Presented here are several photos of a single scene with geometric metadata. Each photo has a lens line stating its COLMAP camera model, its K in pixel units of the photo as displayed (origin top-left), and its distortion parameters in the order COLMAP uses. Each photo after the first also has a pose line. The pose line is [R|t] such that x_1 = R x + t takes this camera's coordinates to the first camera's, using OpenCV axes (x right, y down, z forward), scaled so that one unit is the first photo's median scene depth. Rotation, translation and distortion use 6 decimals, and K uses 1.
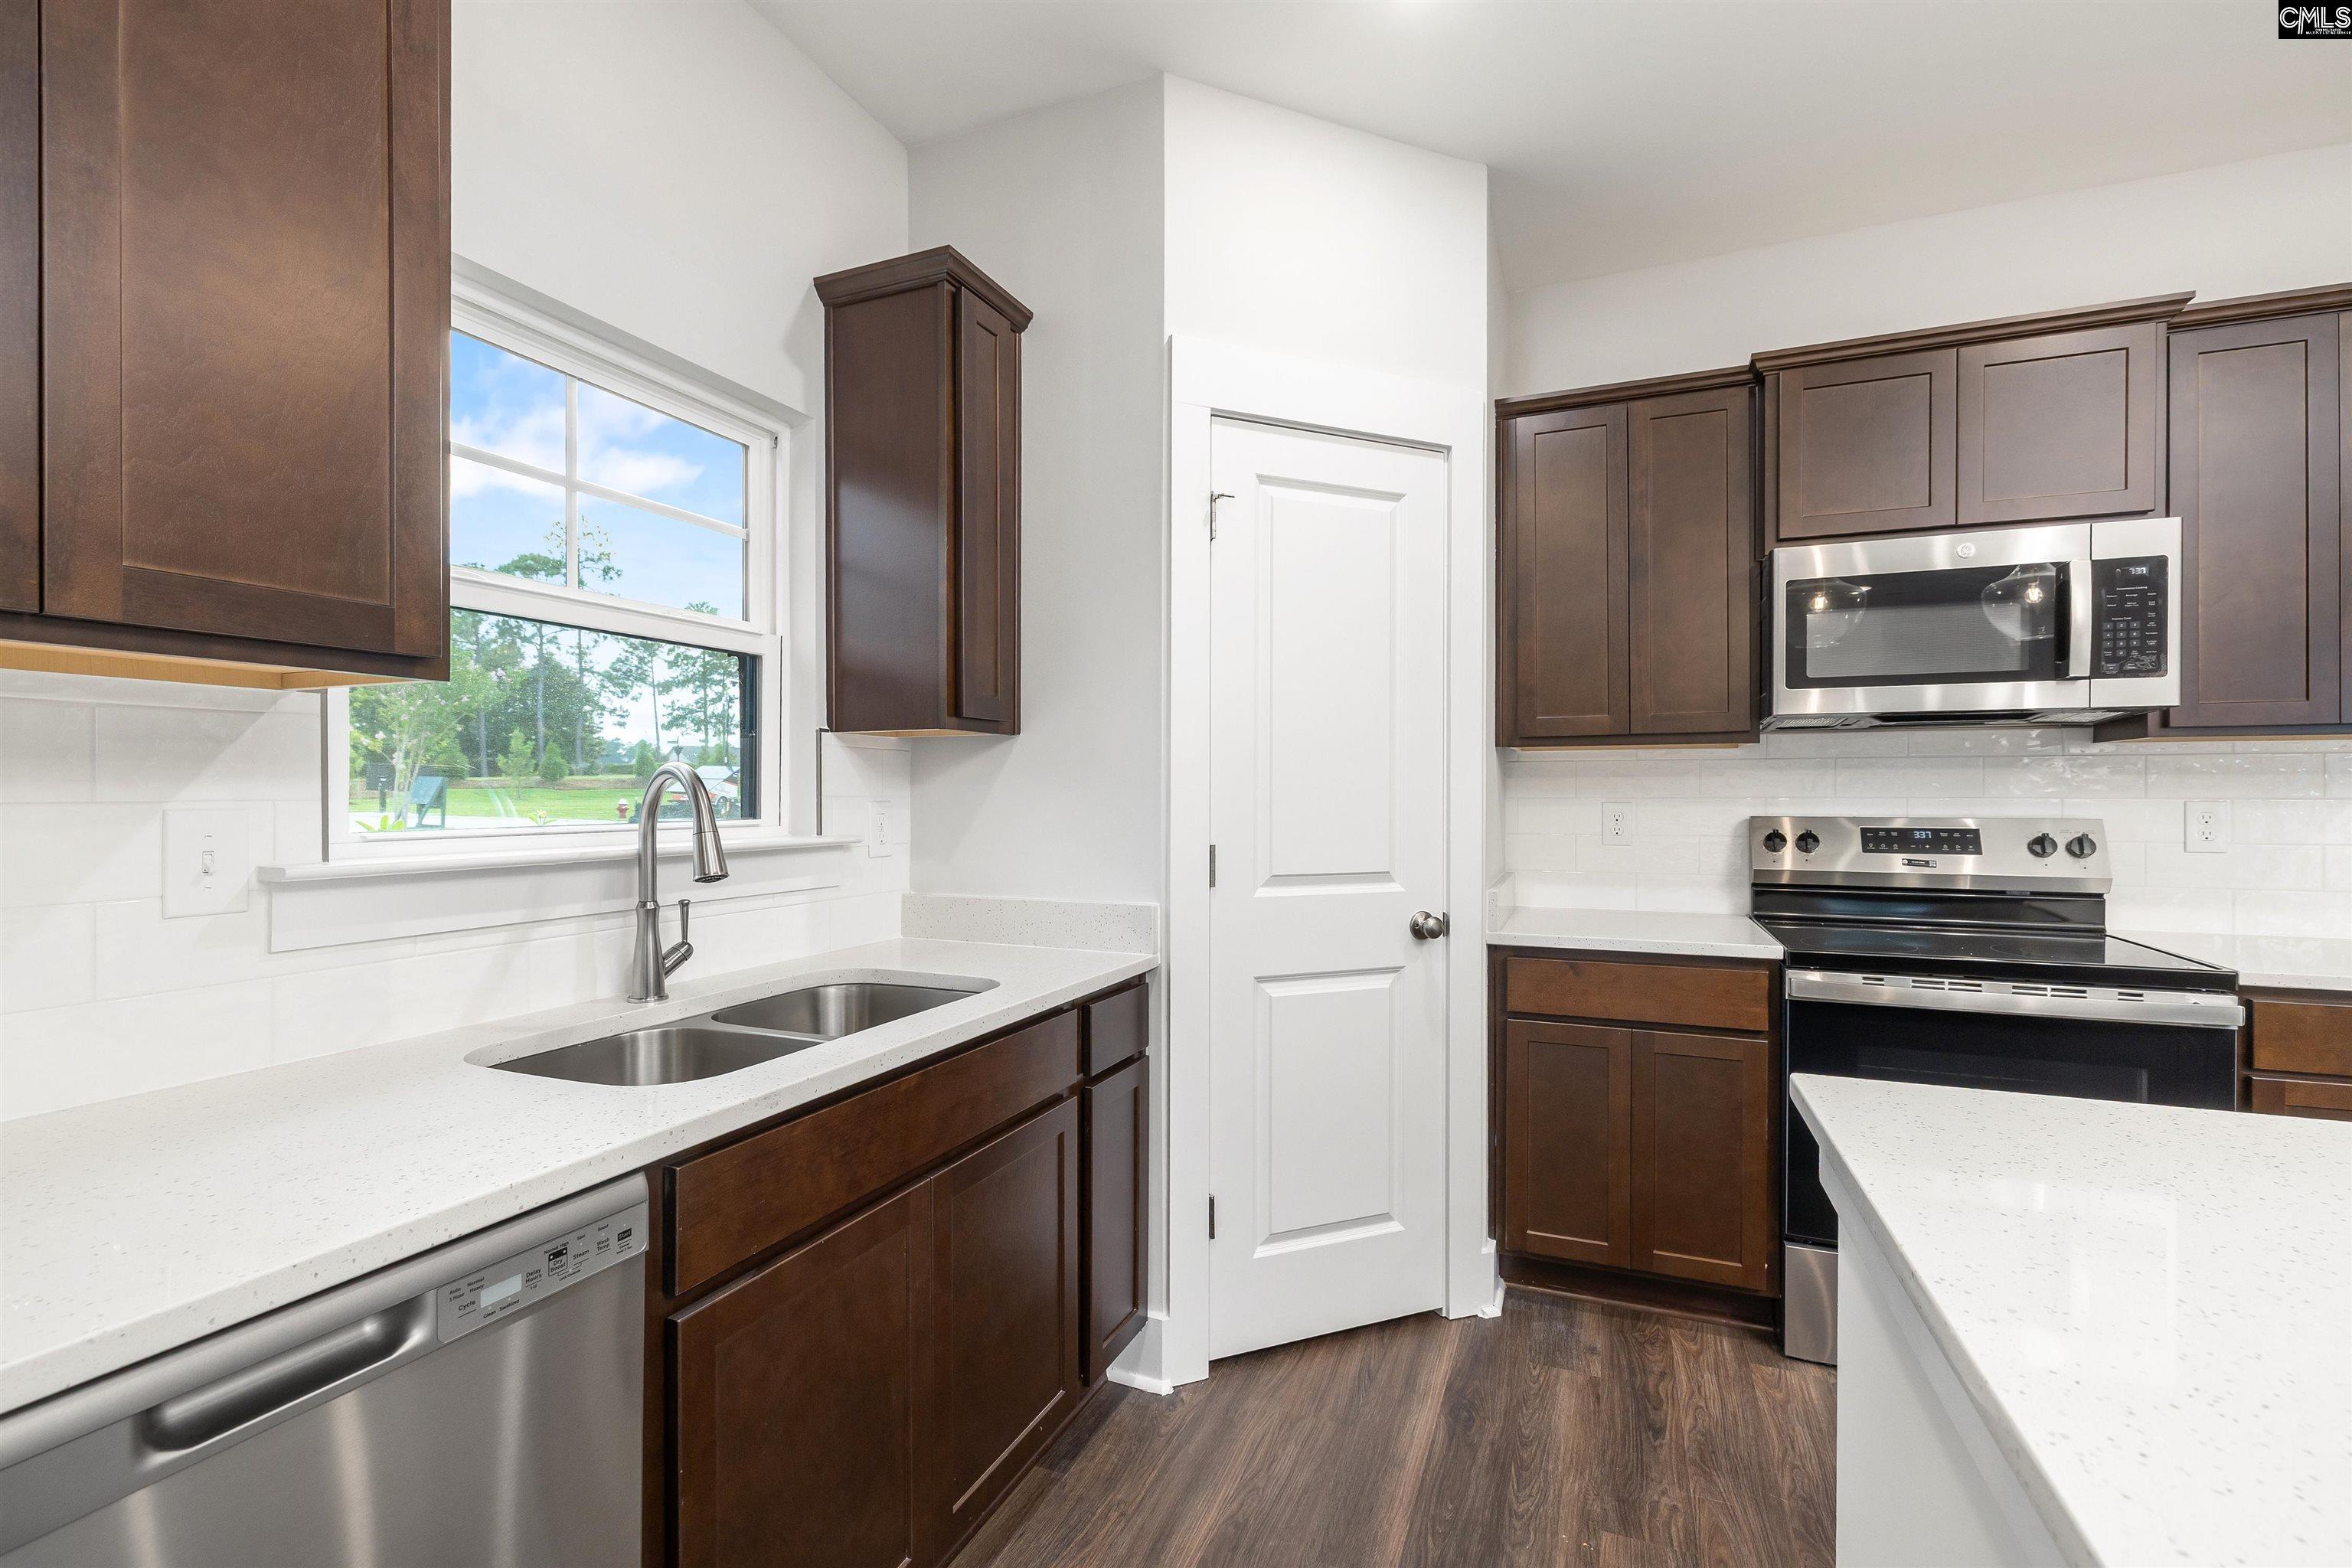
lens RADIAL K [[1027.6, 0, 1183.2], [0, 1027.6, 787.9], [0, 0, 1]] dist [0.000244, 0.000190]
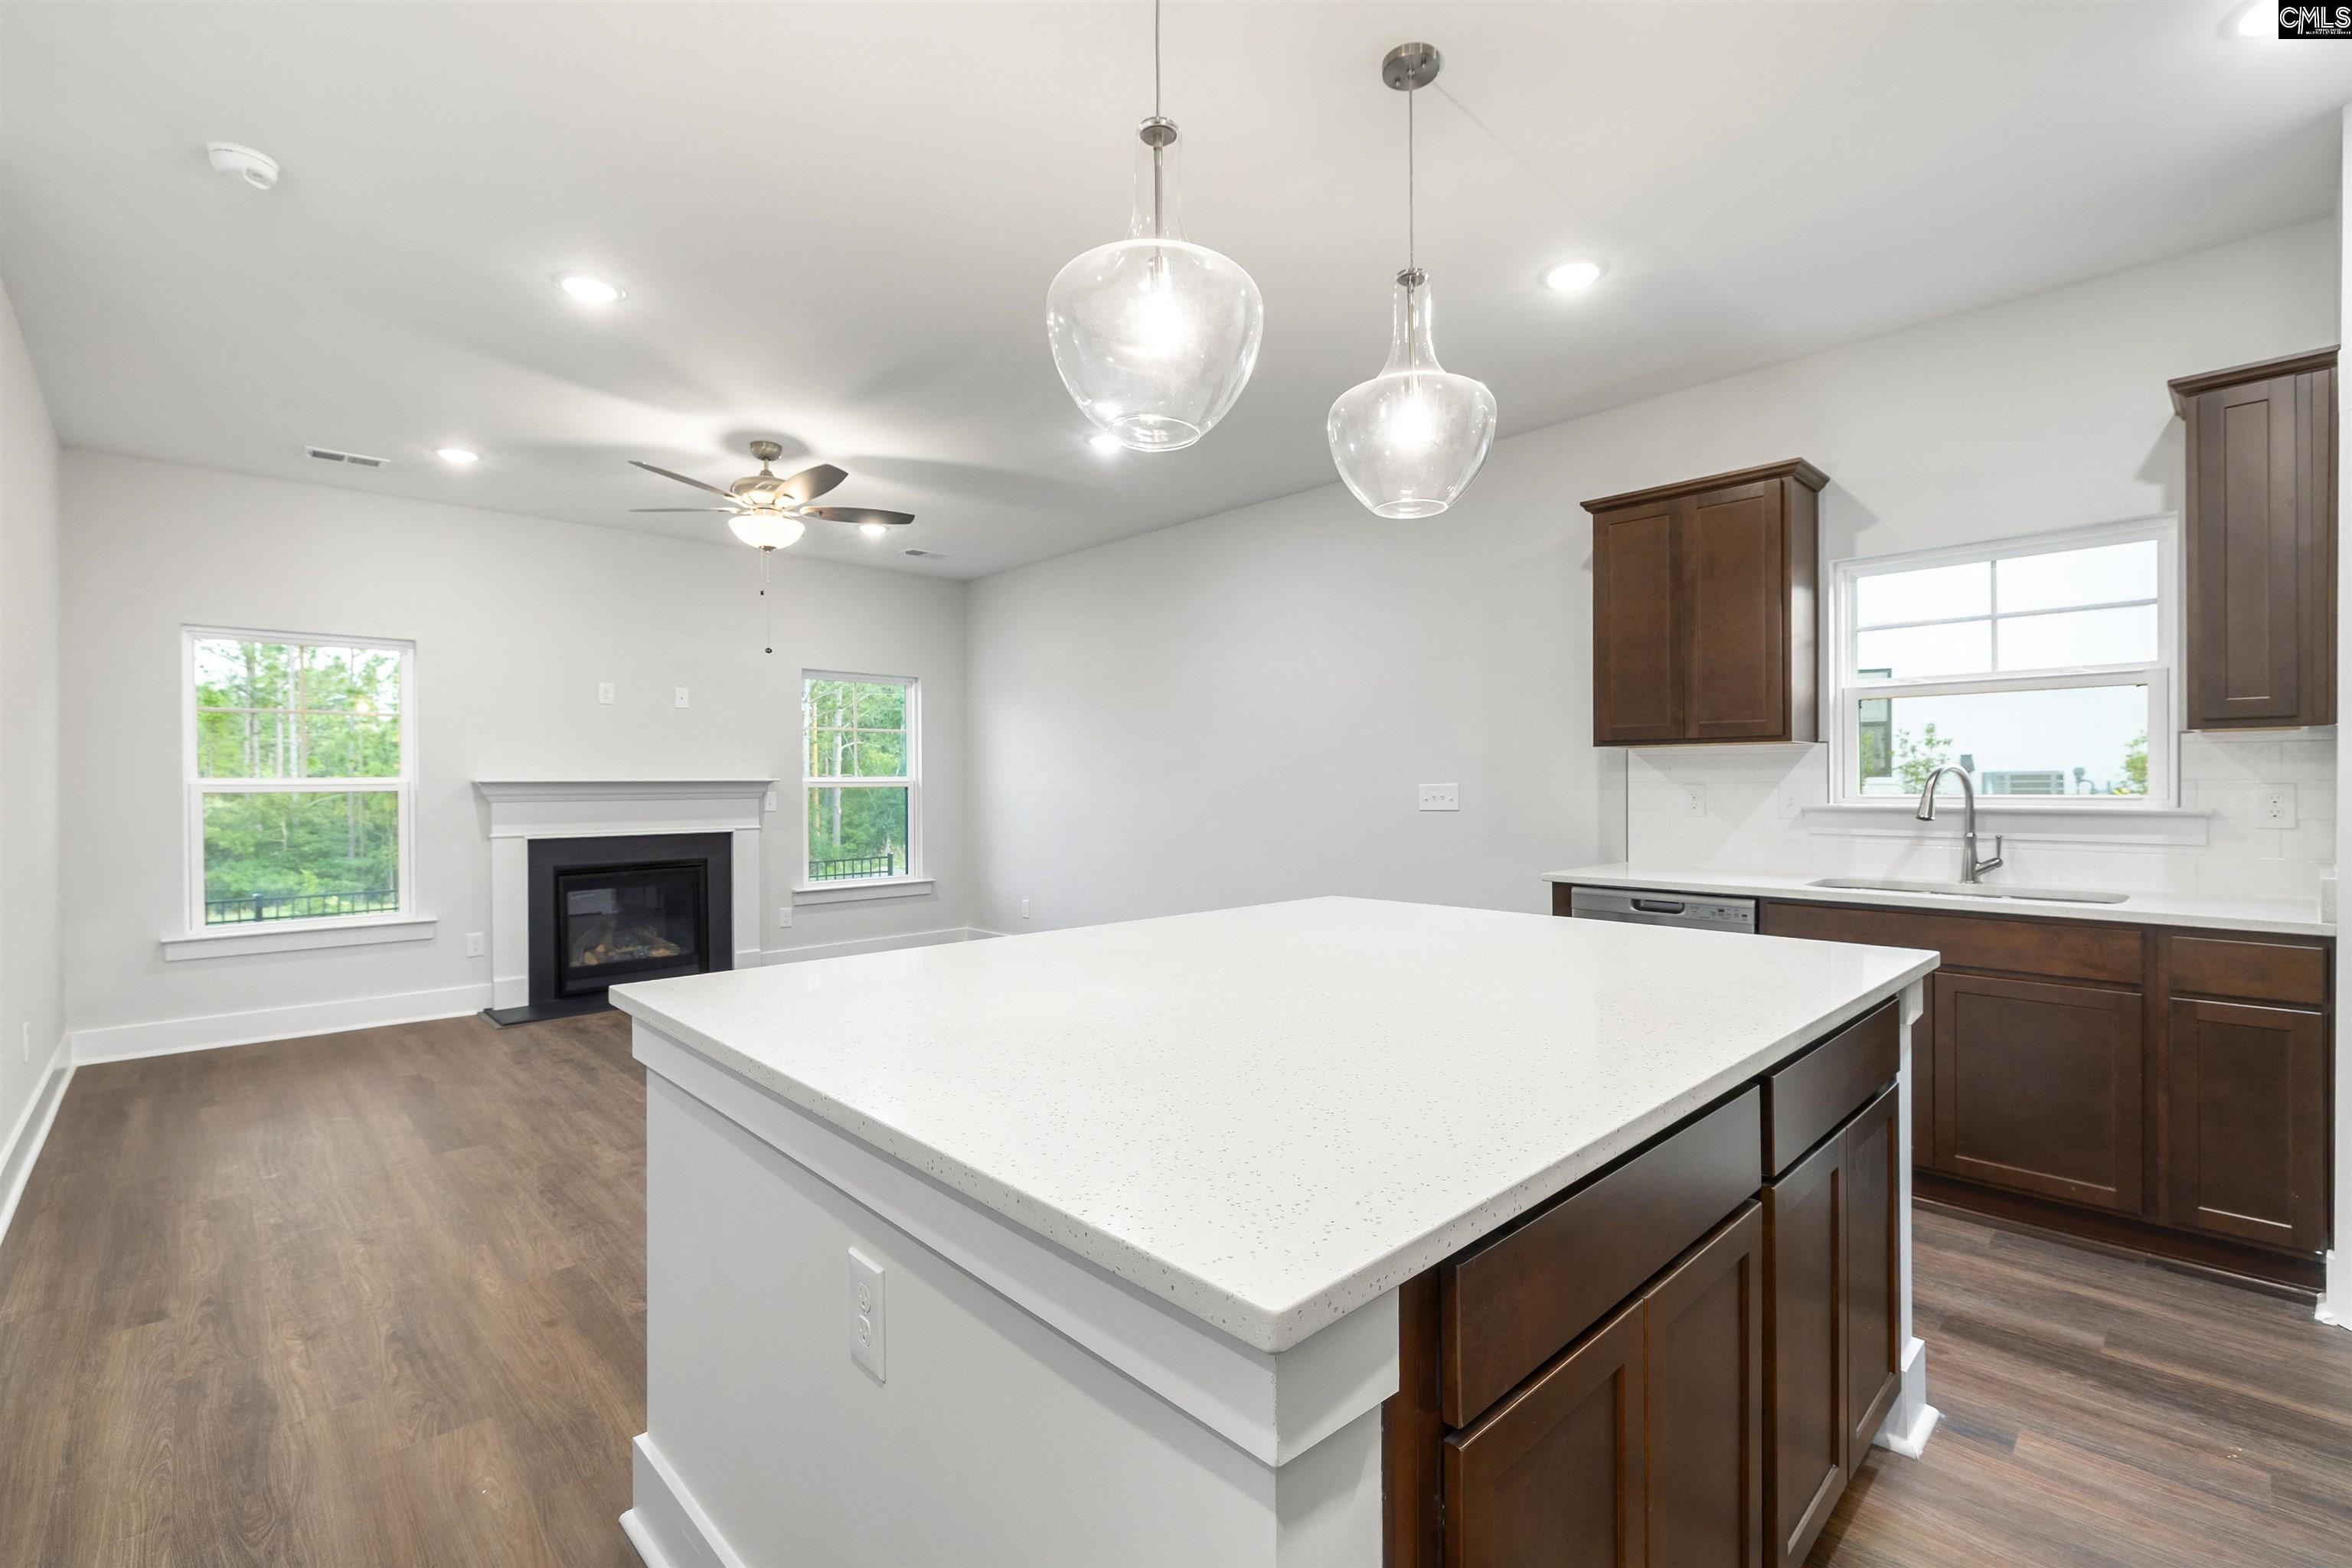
lens RADIAL K [[1027.6, 0, 1183.2], [0, 1027.6, 787.9], [0, 0, 1]] dist [0.000244, 0.000190]
pose [[-0.402413, 0.007678, -0.915426, 1.441263], [0.008766, 0.999951, 0.004533, -0.000156], [0.915416, -0.006200, -0.402461, 0.315675]]
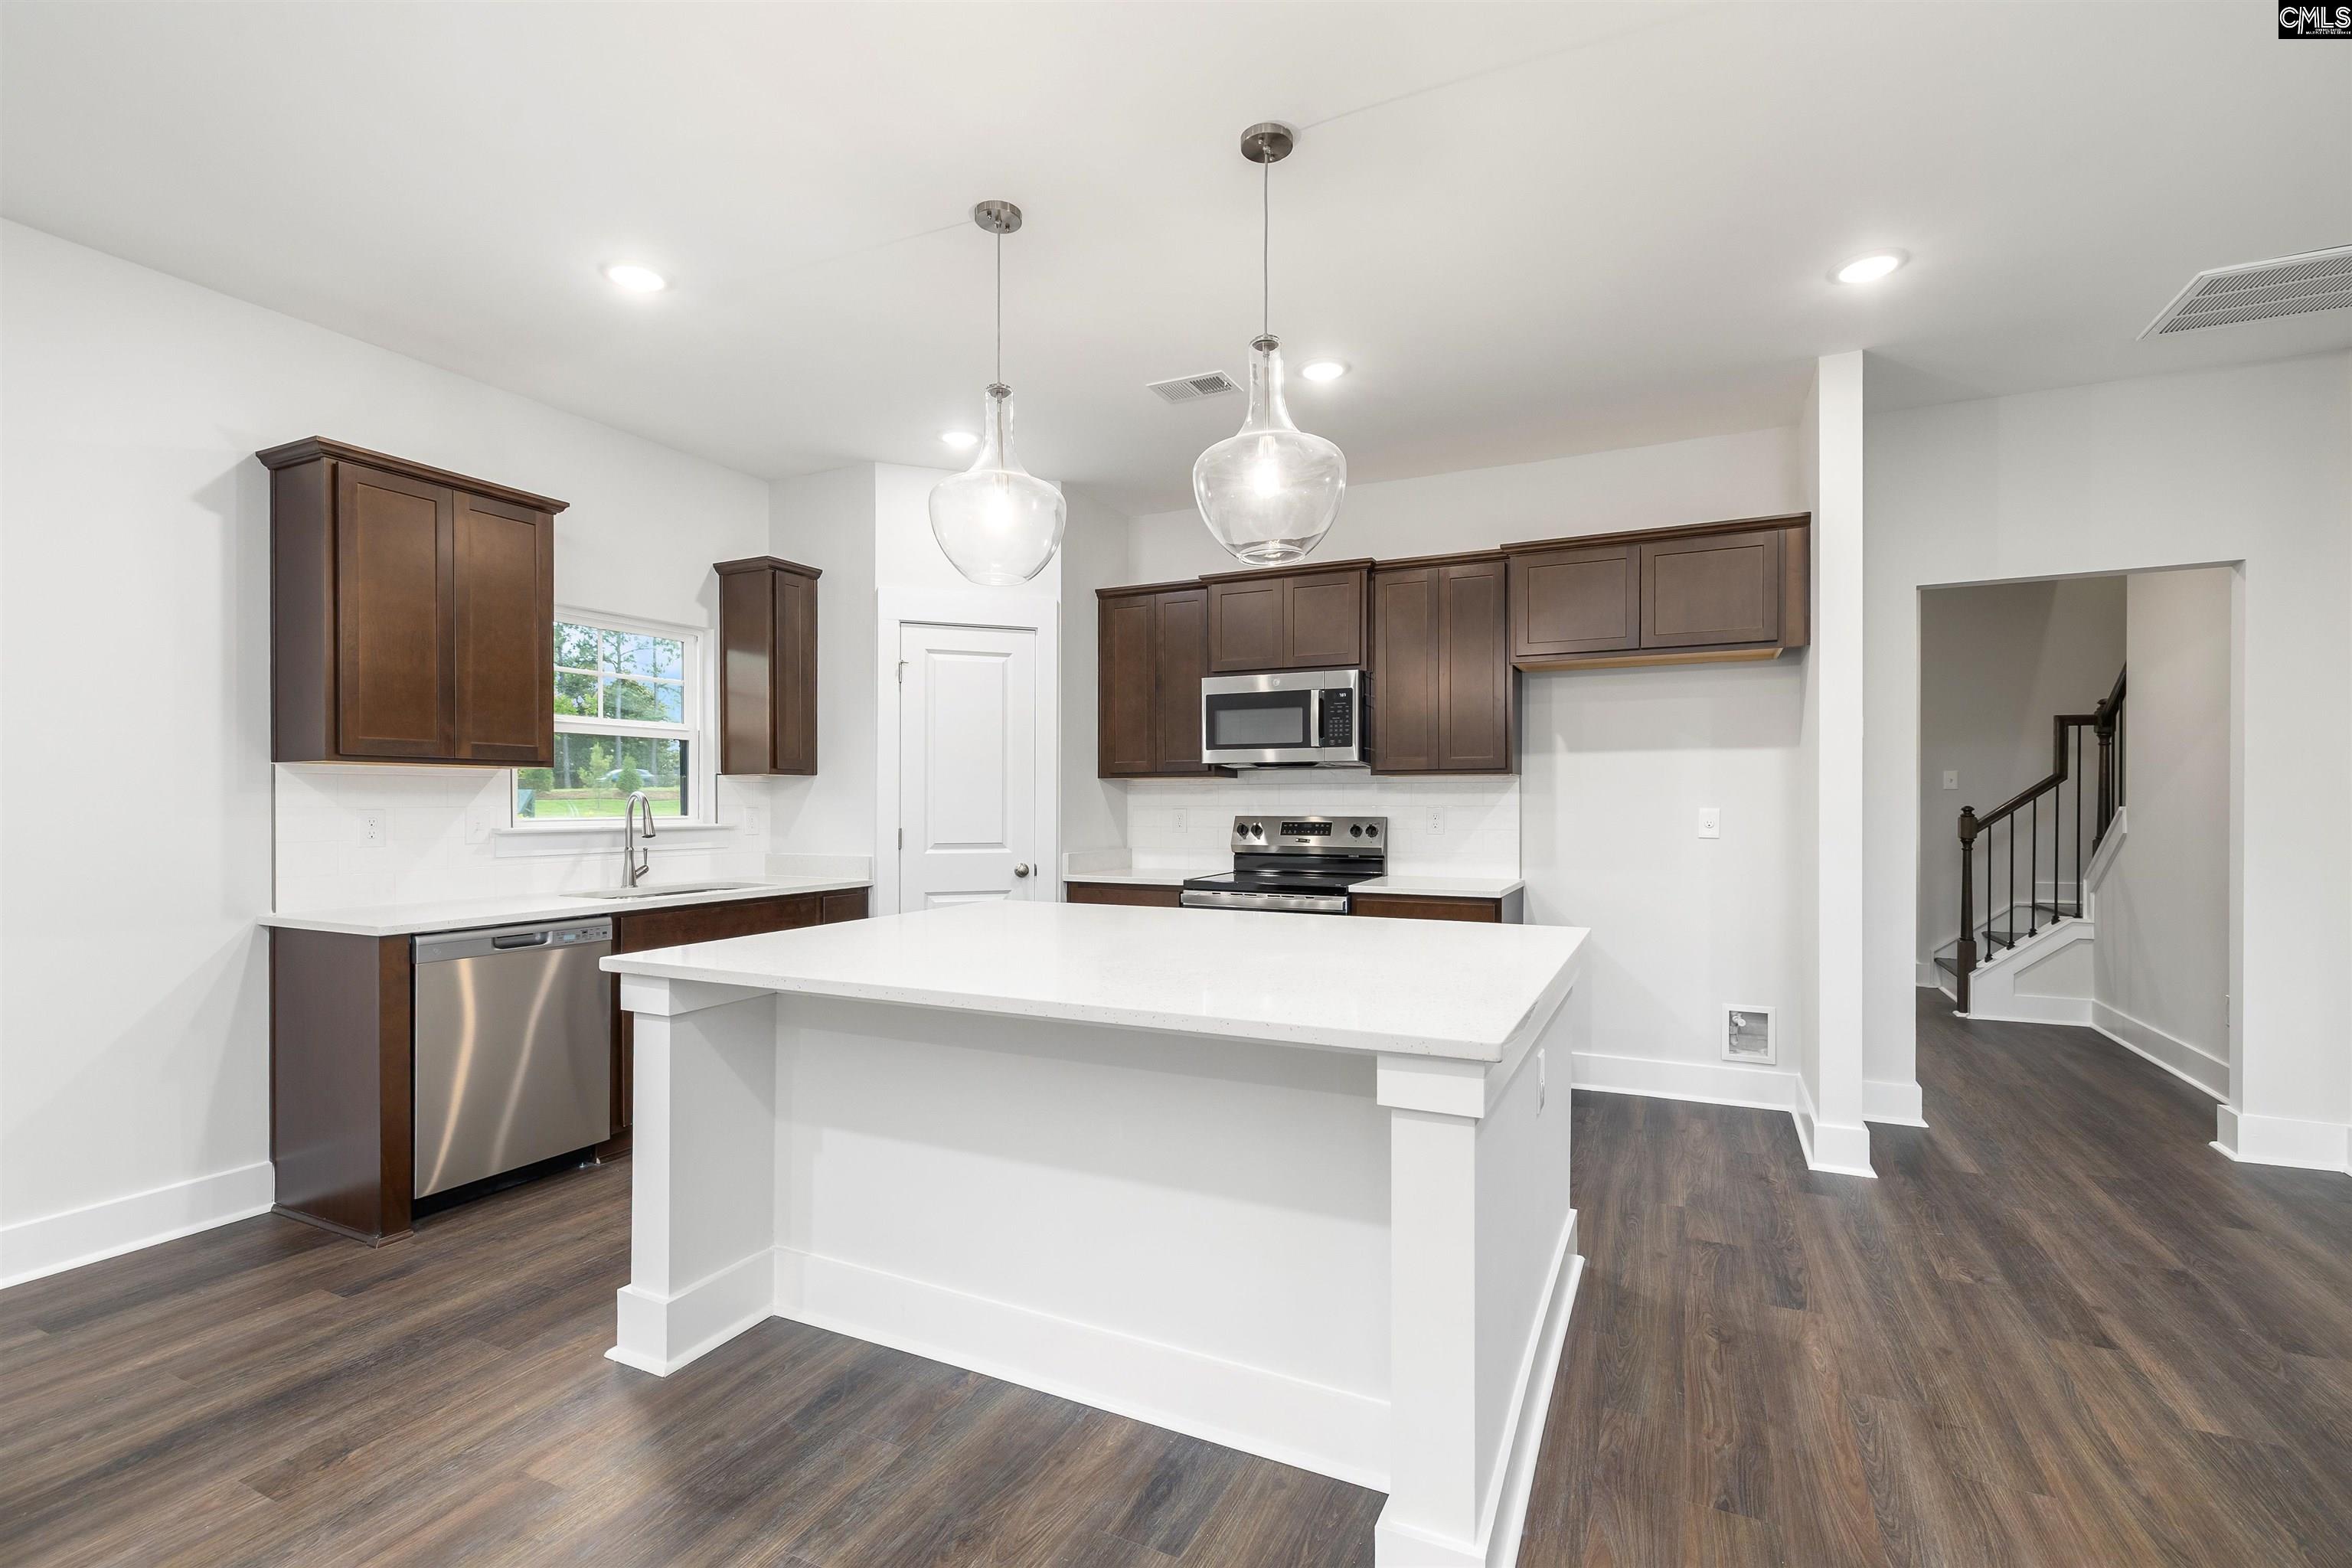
lens RADIAL K [[1038.8, 0, 1195.2], [0, 1038.8, 801.1], [0, 0, 1]] dist [-0.000625, -0.000183]
pose [[0.998561, -0.001857, -0.053597, 0.742126], [0.002047, 0.999992, 0.003498, -0.006357], [0.053590, -0.003602, 0.998557, -1.084785]]
